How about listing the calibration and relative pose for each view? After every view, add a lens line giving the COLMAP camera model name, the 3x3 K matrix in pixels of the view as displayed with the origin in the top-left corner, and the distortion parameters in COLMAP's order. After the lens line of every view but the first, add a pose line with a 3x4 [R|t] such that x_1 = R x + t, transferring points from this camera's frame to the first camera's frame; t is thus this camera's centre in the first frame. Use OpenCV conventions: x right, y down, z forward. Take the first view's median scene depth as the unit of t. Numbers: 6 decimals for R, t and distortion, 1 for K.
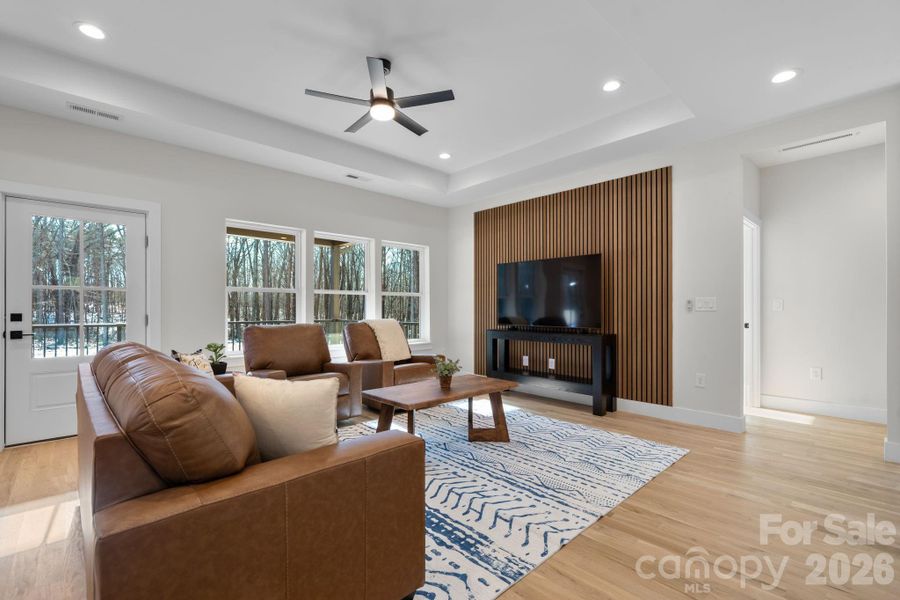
lens RADIAL K [[395.7, 0, 448.6], [0, 395.7, 307.3], [0, 0, 1]] dist [-0.000167, 0.000433]
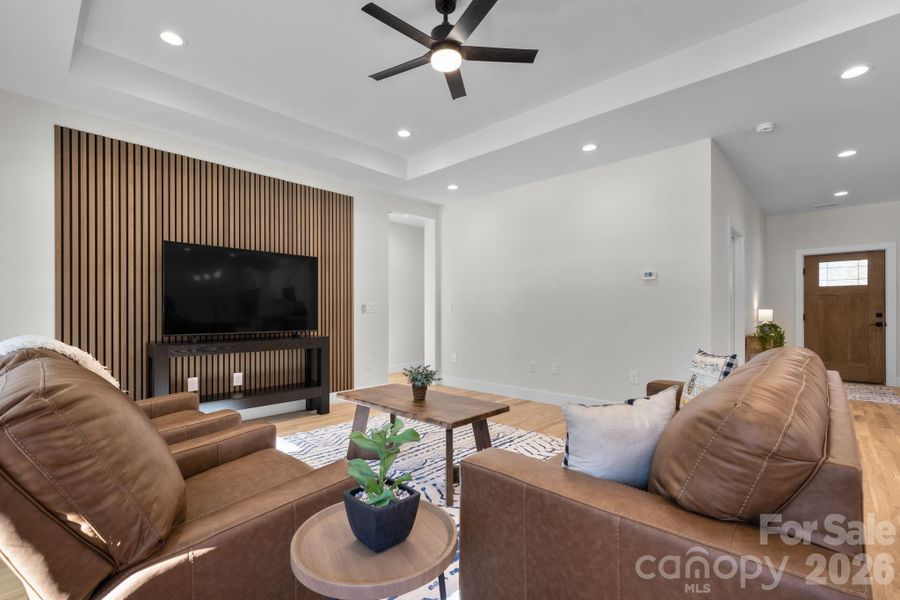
lens RADIAL K [[395.7, 0, 448.7], [0, 395.7, 307.3], [0, 0, 1]] dist [-0.000167, 0.000433]
pose [[-0.037469, 0.009464, 0.999253, -0.919214], [-0.004702, 0.999942, -0.009647, 0.003081], [-0.999287, -0.005060, -0.037422, 0.981416]]
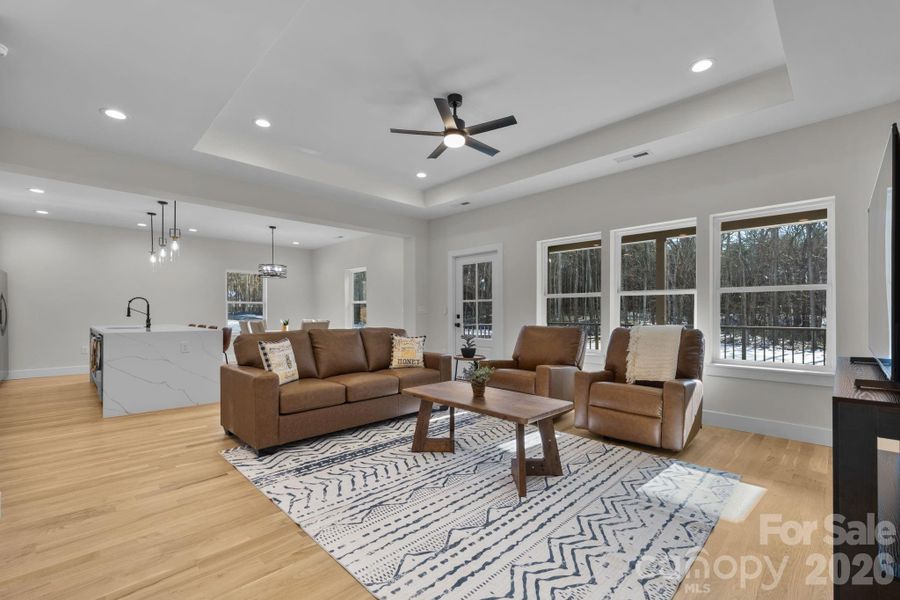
lens RADIAL K [[395.7, 0, 457.4], [0, 395.7, 316.5], [0, 0, 1]] dist [-0.000167, 0.000433]
pose [[0.031353, 0.010283, -0.999455, 0.937036], [0.002616, 0.999943, 0.010370, 0.004095], [0.999505, -0.002940, 0.031325, 0.932410]]
